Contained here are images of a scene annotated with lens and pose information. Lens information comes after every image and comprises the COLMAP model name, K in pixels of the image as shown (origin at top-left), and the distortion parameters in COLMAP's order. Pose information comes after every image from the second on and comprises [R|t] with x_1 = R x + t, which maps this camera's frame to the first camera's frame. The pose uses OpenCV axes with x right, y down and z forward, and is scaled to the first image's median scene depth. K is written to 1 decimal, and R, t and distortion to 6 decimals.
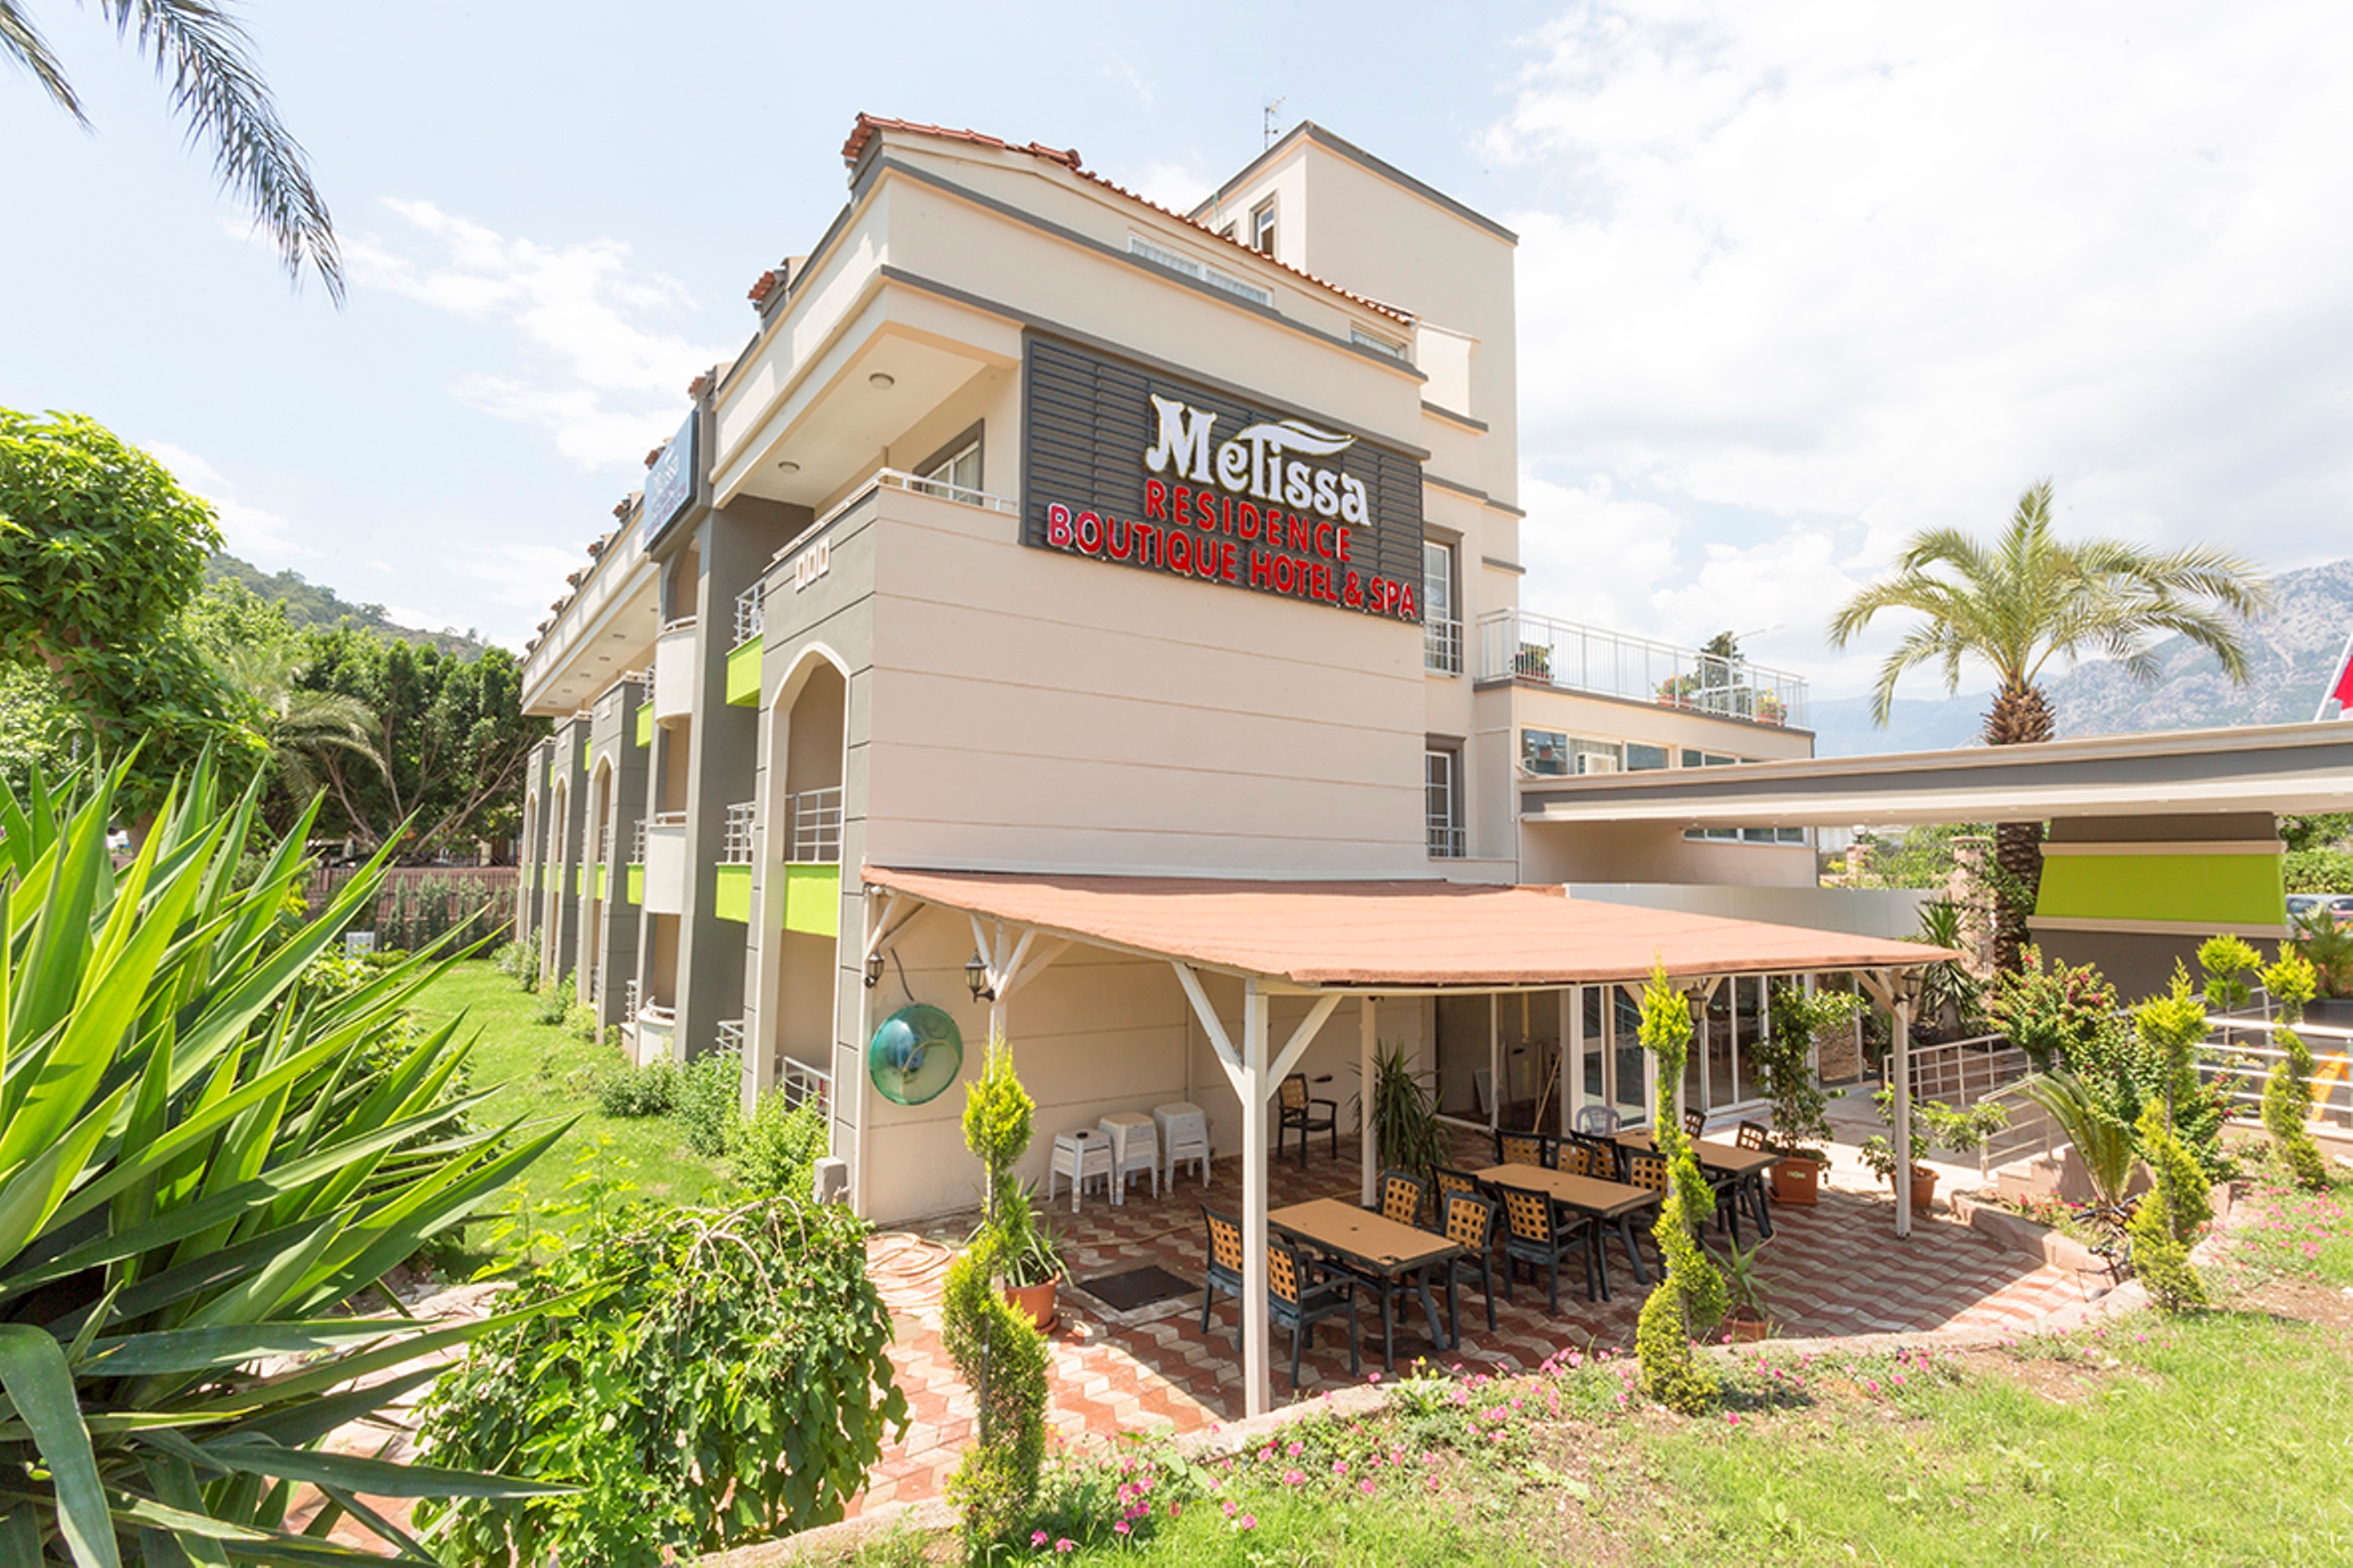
lens RADIAL K [[1106.3, 0, 1176.5], [0, 1106.3, 784.0], [0, 0, 1]] dist [0.003815, 0.000377]
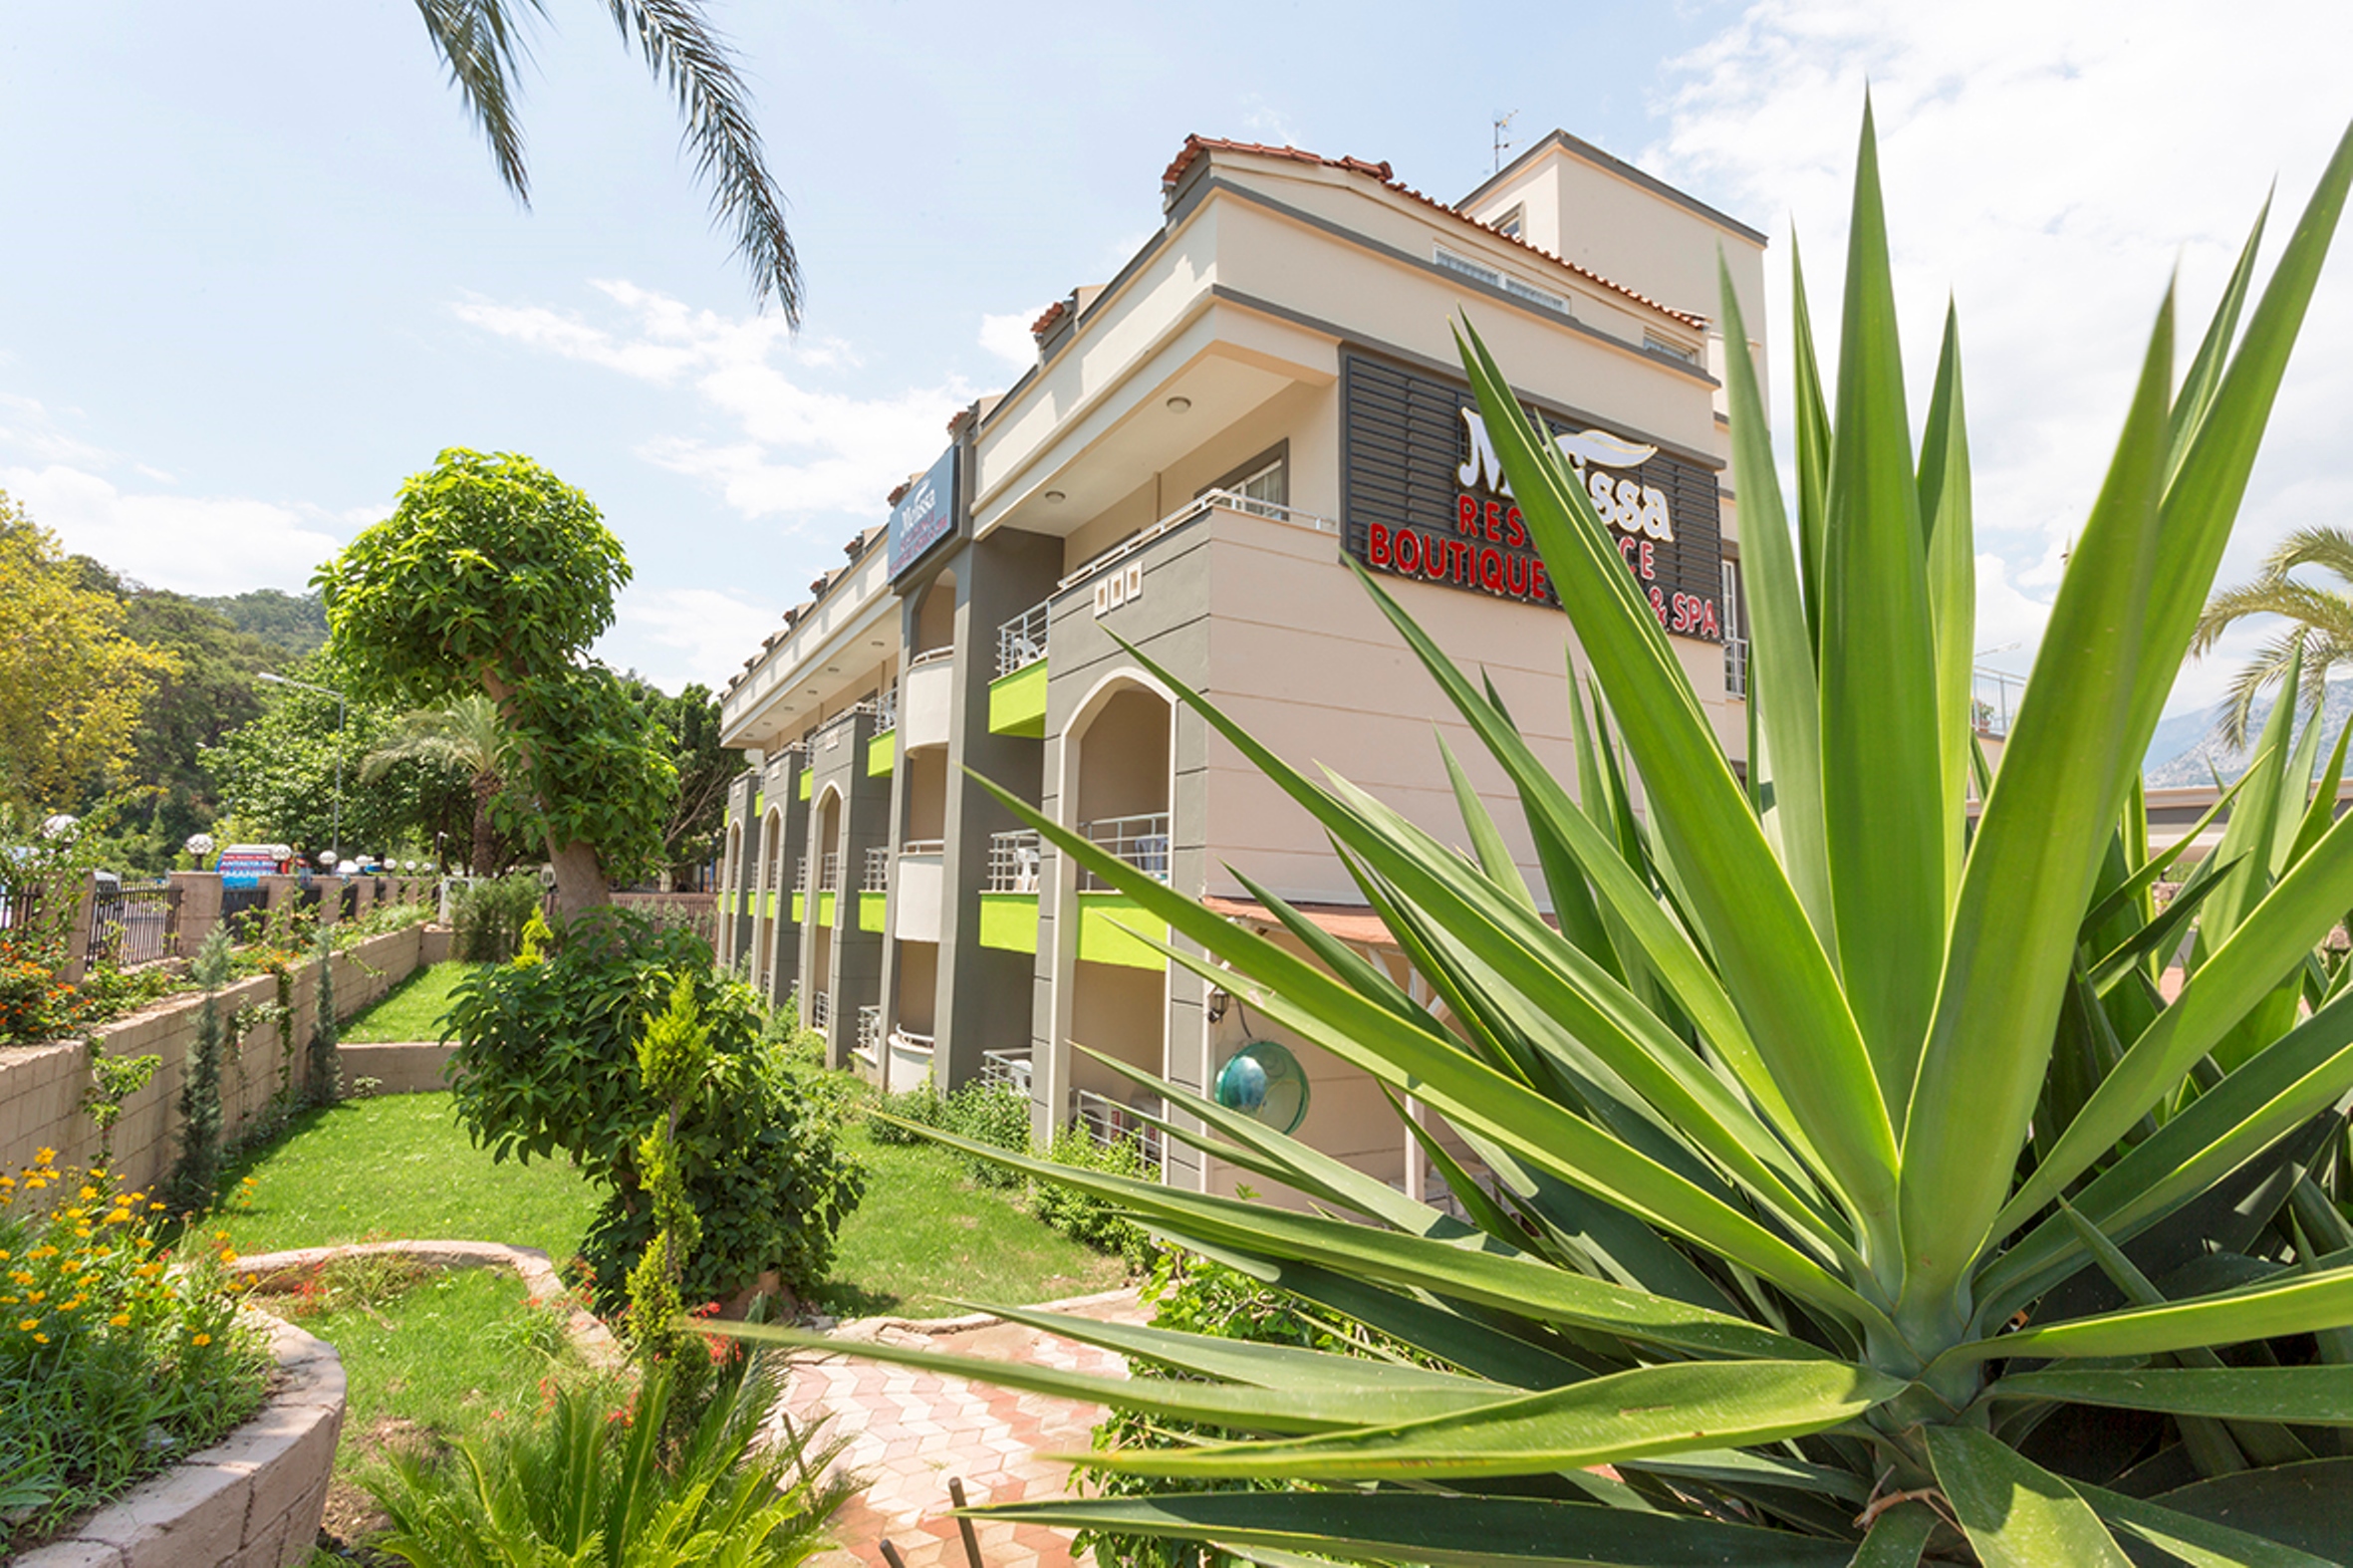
lens RADIAL K [[1107.4, 0, 1176.5], [0, 1107.4, 784.0], [0, 0, 1]] dist [0.000326, 0.000170]
pose [[0.994155, -0.001050, -0.107959, -0.144622], [-0.002035, 0.999593, -0.028463, 0.002658], [0.107945, 0.028516, 0.993748, 0.022706]]
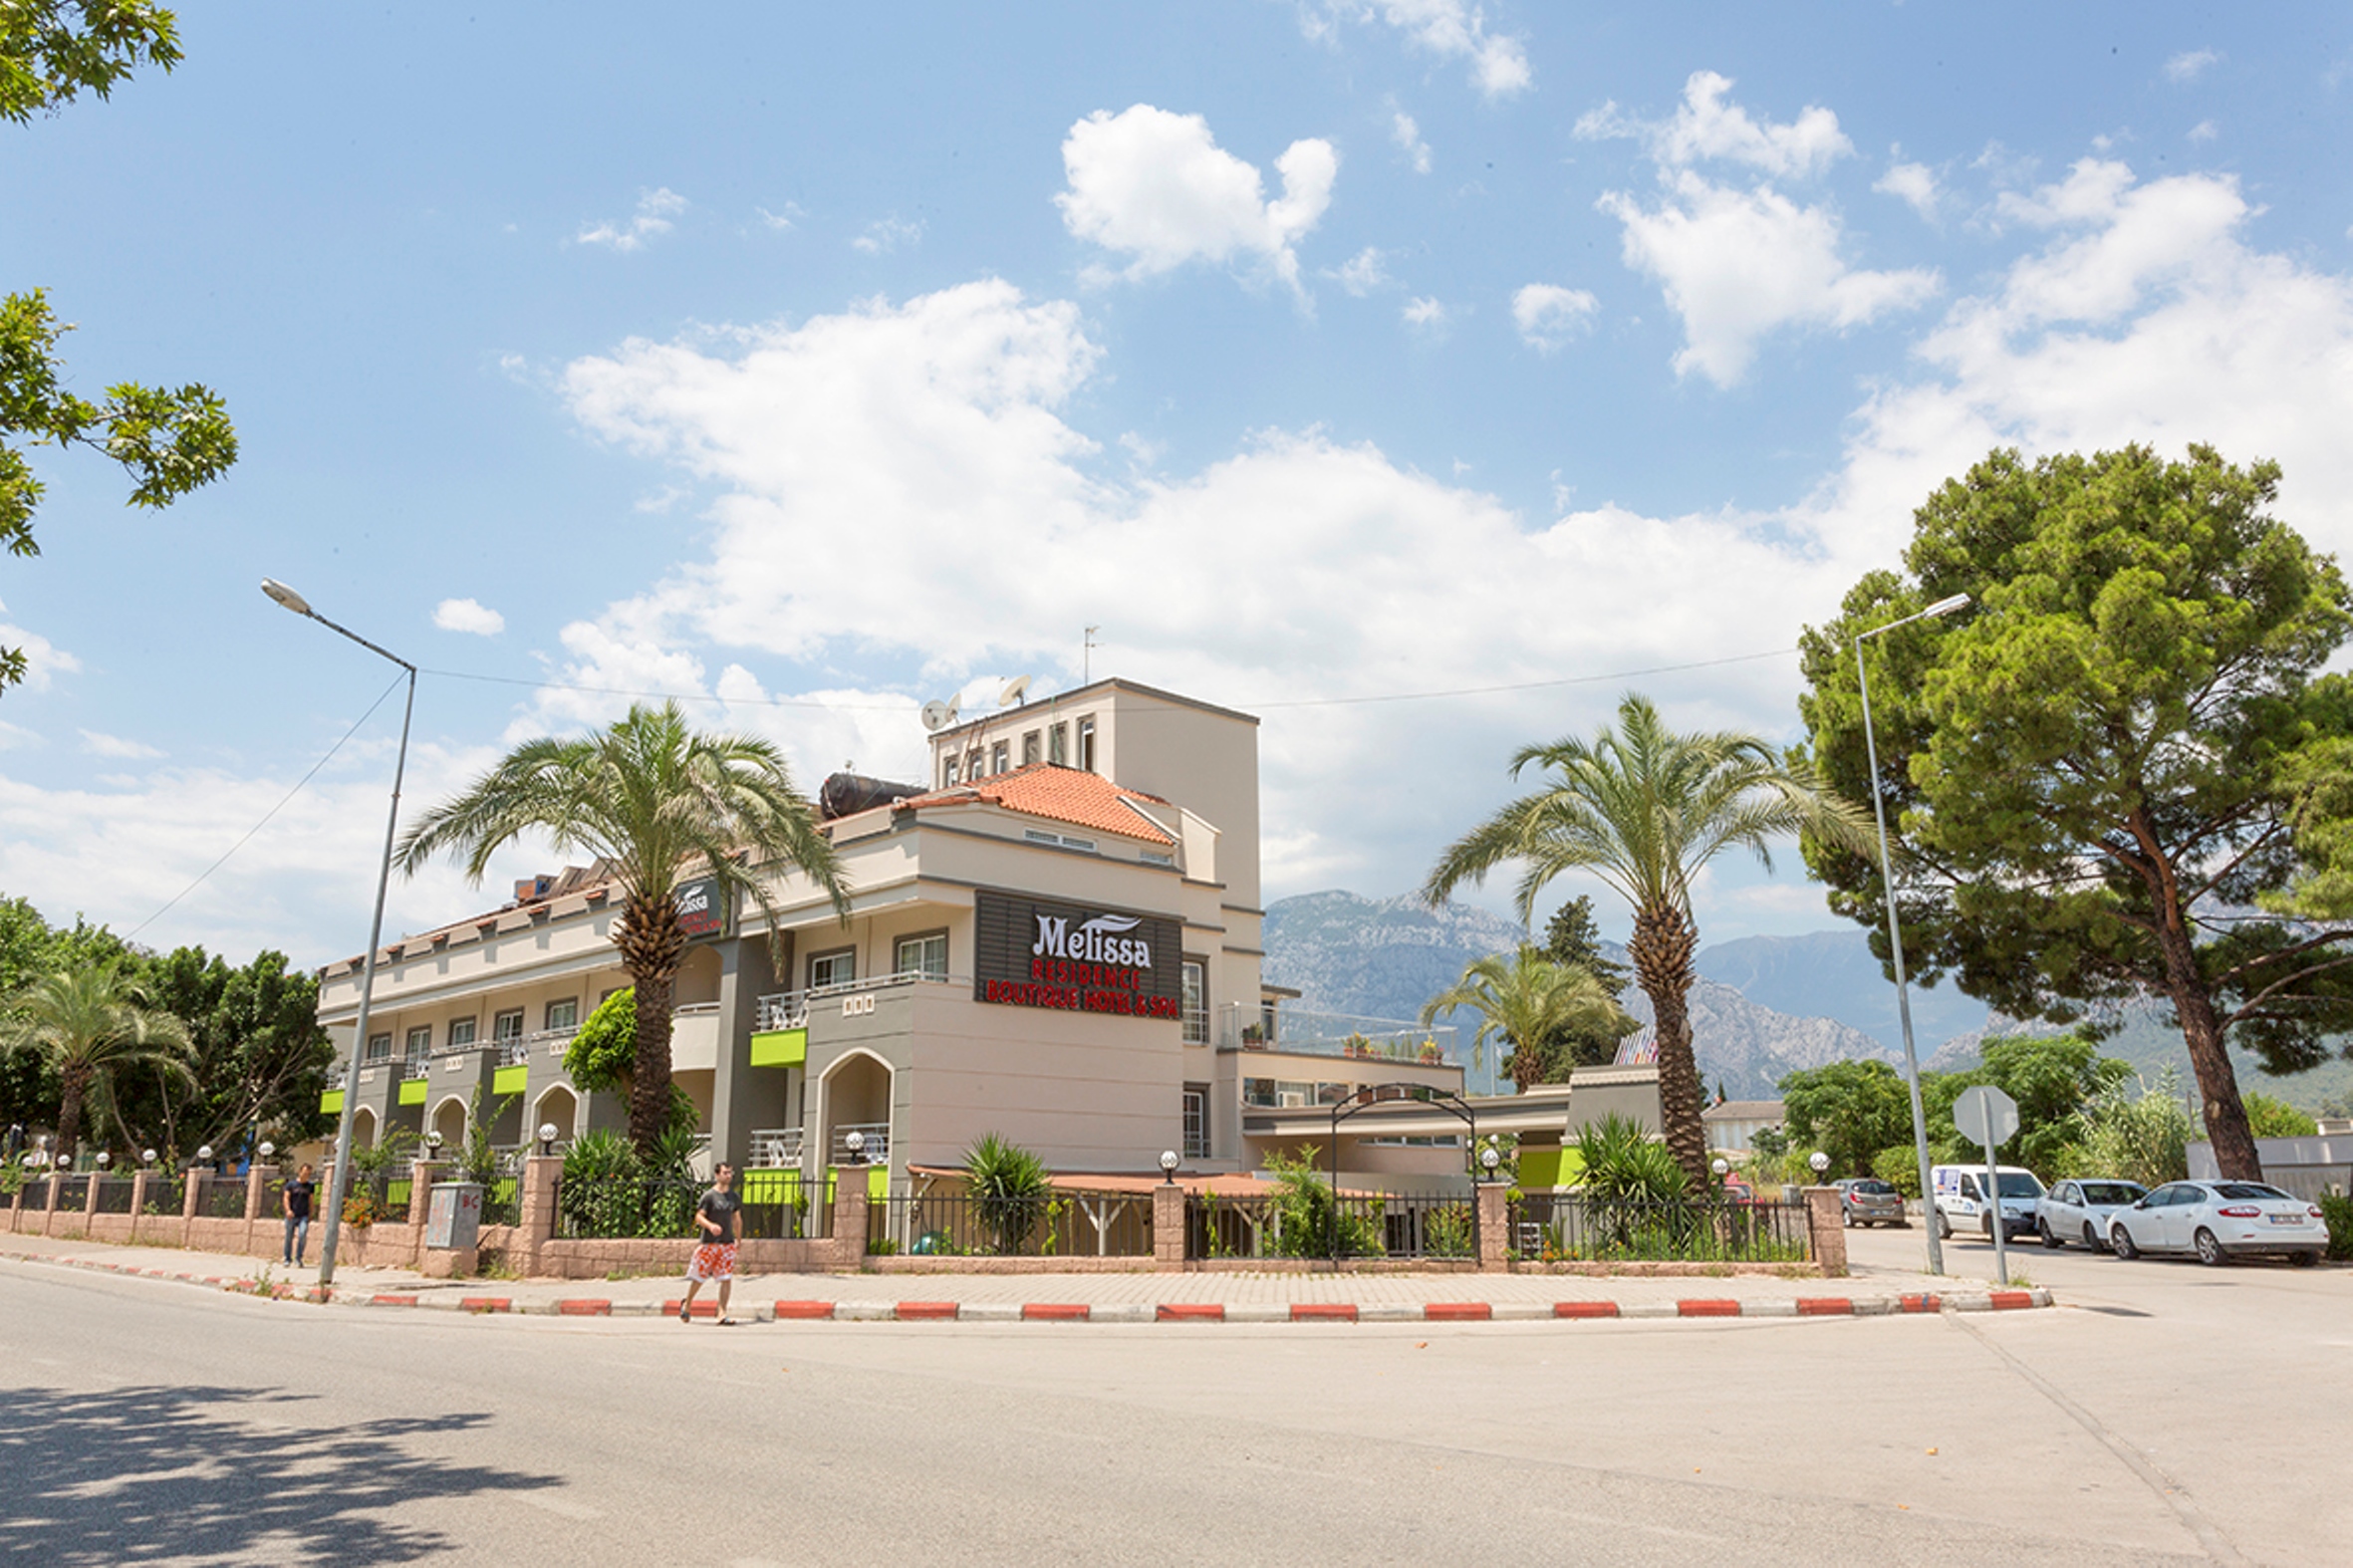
lens RADIAL K [[1641.4, 0, 1176.5], [0, 1641.4, 784.0], [0, 0, 1]] dist [-0.005280, -0.001527]
pose [[0.987136, 0.024580, 0.157980, -0.208534], [0.002067, 0.986067, -0.166336, -0.086752], [-0.159867, 0.164522, 0.973332, -1.629816]]
